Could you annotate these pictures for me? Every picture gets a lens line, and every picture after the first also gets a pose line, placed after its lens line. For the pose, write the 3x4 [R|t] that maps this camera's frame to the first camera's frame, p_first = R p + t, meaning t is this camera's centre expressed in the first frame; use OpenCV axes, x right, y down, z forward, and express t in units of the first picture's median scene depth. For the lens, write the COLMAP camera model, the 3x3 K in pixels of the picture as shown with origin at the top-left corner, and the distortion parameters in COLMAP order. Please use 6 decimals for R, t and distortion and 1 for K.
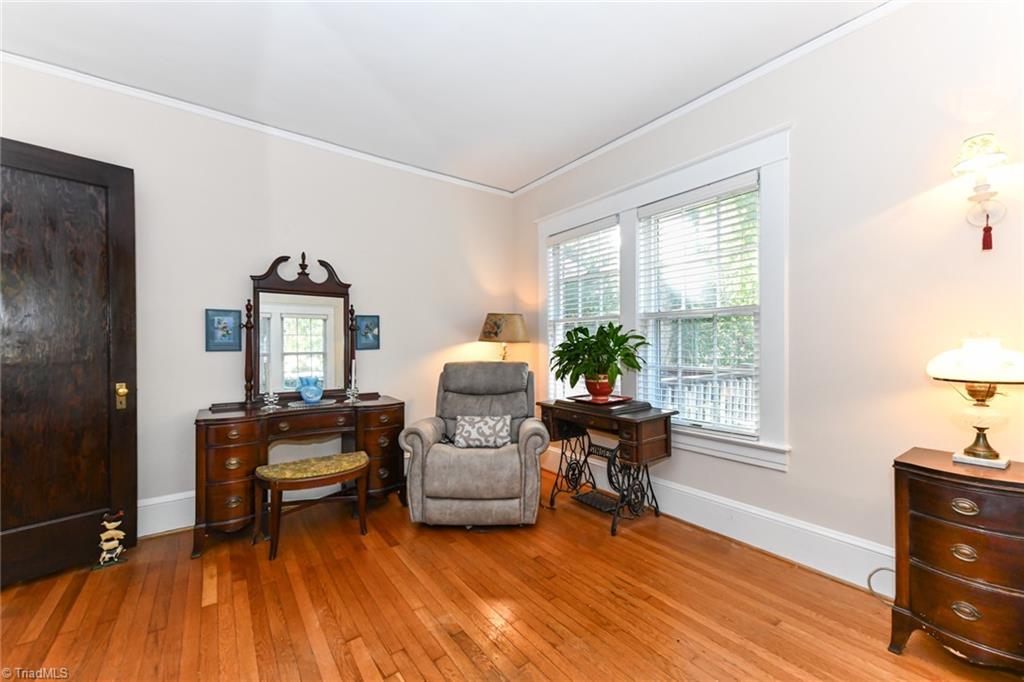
lens RADIAL K [[408.4, 0, 516.8], [0, 408.4, 346.7], [0, 0, 1]] dist [0.013913, -0.000071]
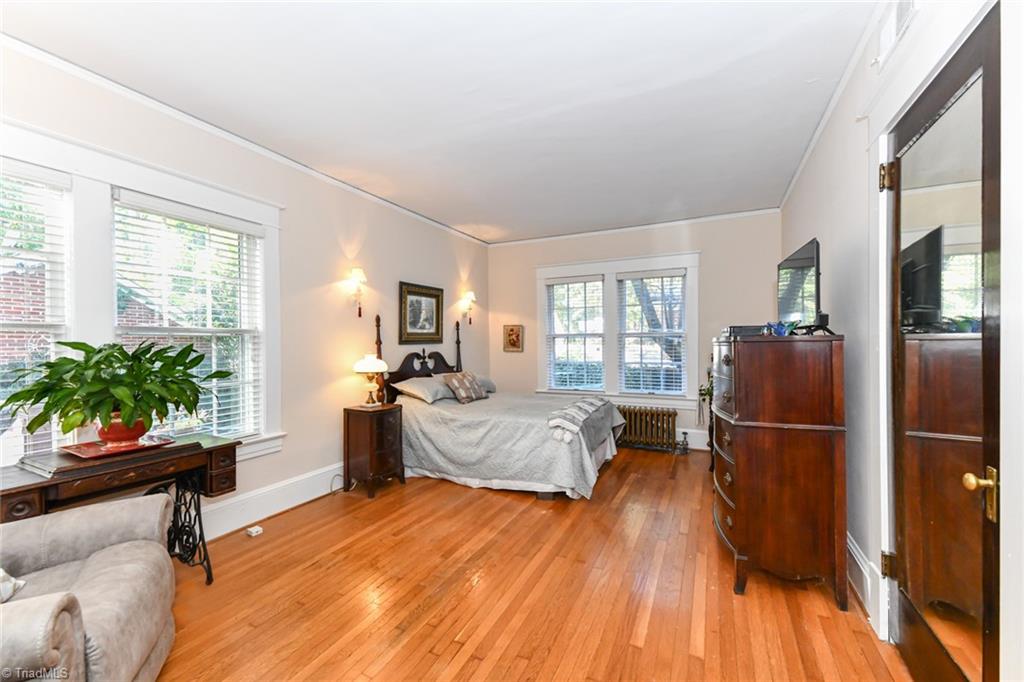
lens RADIAL K [[408.4, 0, 512.7], [0, 408.4, 341.6], [0, 0, 1]] dist [0.013913, -0.000071]
pose [[-0.450154, 0.004395, 0.892940, -1.339332], [0.011390, 0.999935, 0.000820, -0.086533], [-0.892878, 0.010540, -0.450175, 1.273909]]
